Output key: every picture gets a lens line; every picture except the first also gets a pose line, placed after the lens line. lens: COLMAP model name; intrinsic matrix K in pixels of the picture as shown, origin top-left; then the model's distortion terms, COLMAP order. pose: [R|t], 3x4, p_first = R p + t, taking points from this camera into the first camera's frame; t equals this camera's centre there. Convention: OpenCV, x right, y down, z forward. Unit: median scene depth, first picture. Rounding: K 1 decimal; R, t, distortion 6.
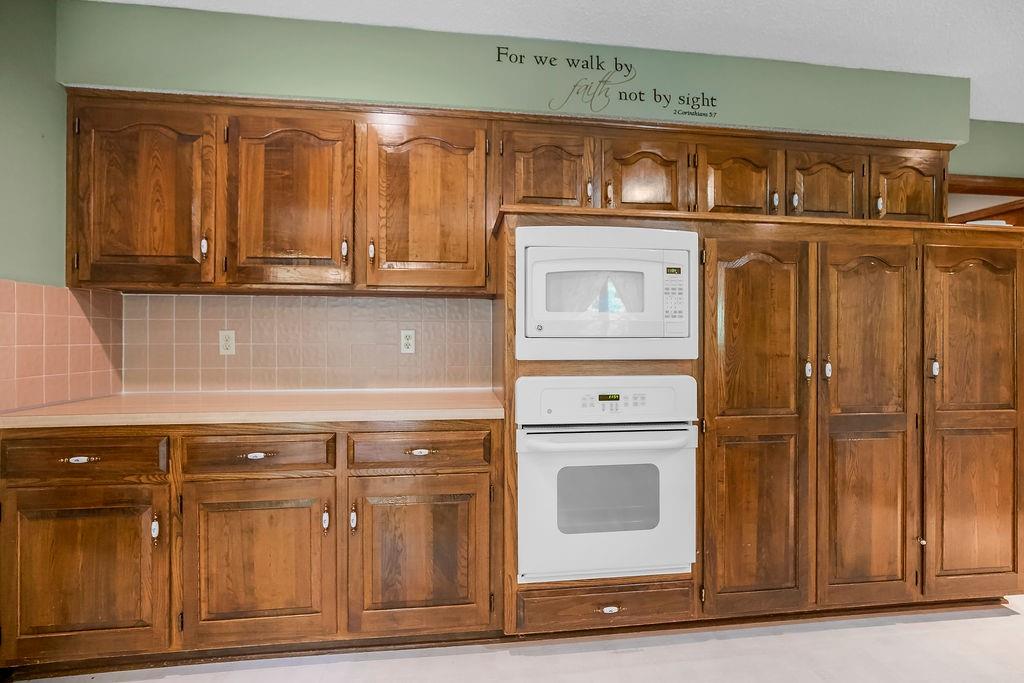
lens RADIAL K [[472.9, 0, 511.7], [0, 472.9, 345.4], [0, 0, 1]] dist [-0.012417, -0.000329]
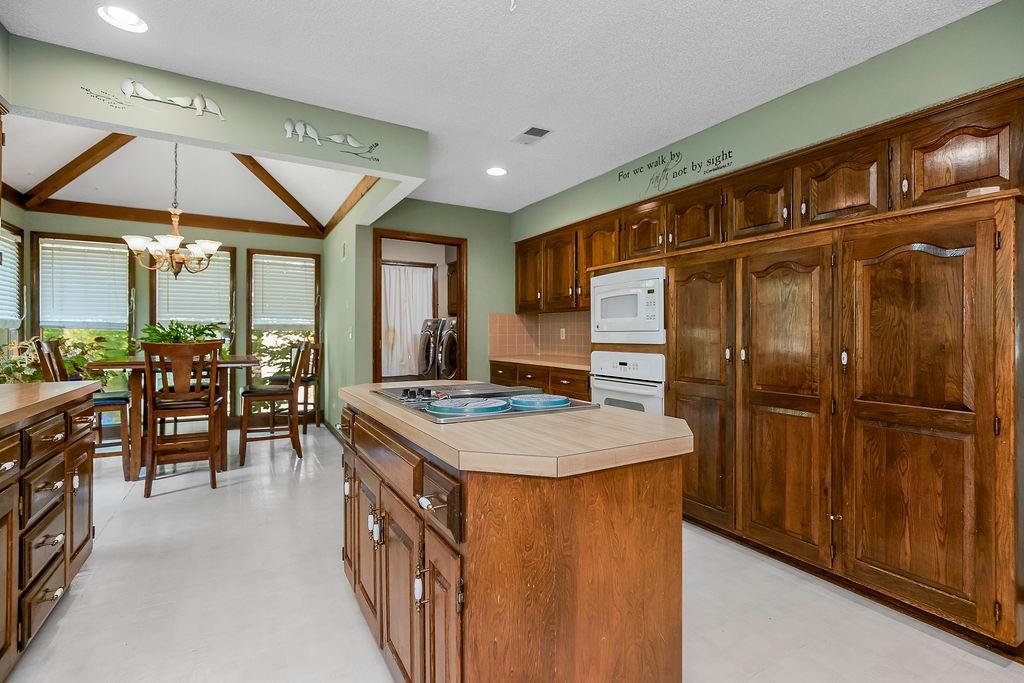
lens RADIAL K [[472.9, 0, 513.8], [0, 472.9, 336.1], [0, 0, 1]] dist [-0.012417, -0.000329]
pose [[0.391182, 0.003329, -0.920307, 1.653210], [0.000065, 0.999993, 0.003645, -0.004325], [0.920313, -0.001486, 0.391180, -0.109895]]
